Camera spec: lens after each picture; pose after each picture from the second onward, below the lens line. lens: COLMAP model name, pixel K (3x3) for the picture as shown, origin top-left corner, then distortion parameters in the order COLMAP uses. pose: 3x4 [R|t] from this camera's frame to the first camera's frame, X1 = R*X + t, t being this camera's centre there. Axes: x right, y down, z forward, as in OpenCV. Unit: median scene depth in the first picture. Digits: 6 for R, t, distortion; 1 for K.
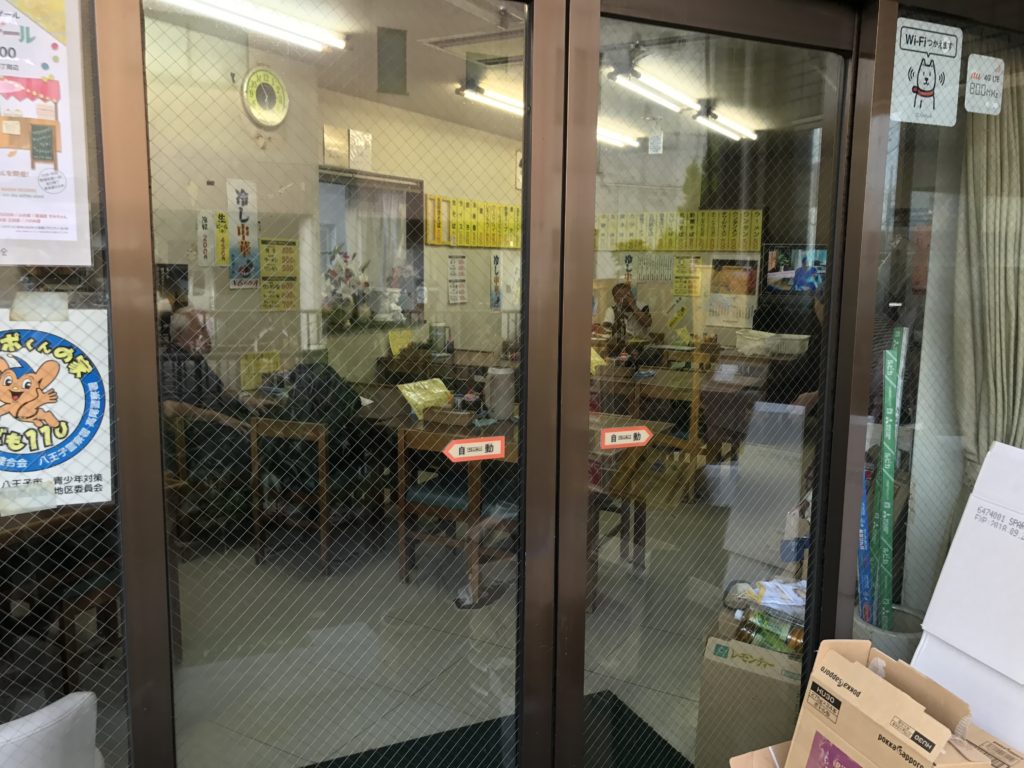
lens RADIAL K [[835.2, 0, 512.2], [0, 835.2, 382.1], [0, 0, 1]] dist [-0.002671, -0.014792]
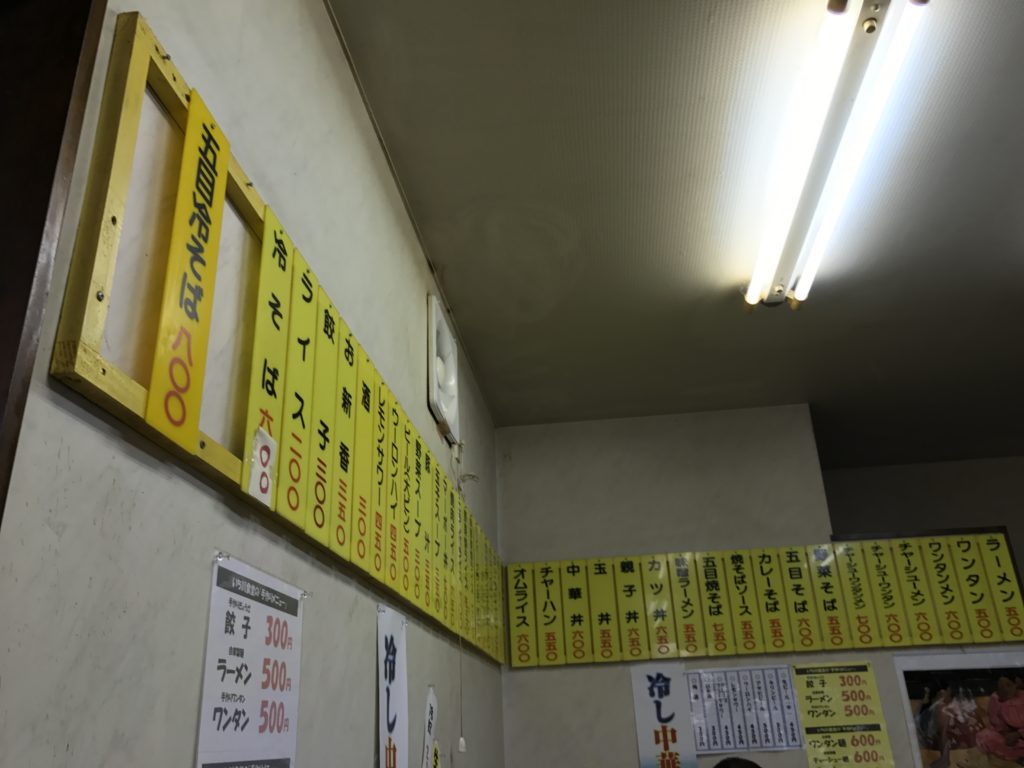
lens RADIAL K [[835.2, 0, 511.3], [0, 835.2, 383.7], [0, 0, 1]] dist [-0.002671, -0.014792]
pose [[0.914877, 0.116424, 0.386581, -0.074207], [0.108254, 0.851717, -0.512698, -0.085442], [-0.388948, 0.510905, 0.766613, 0.722596]]
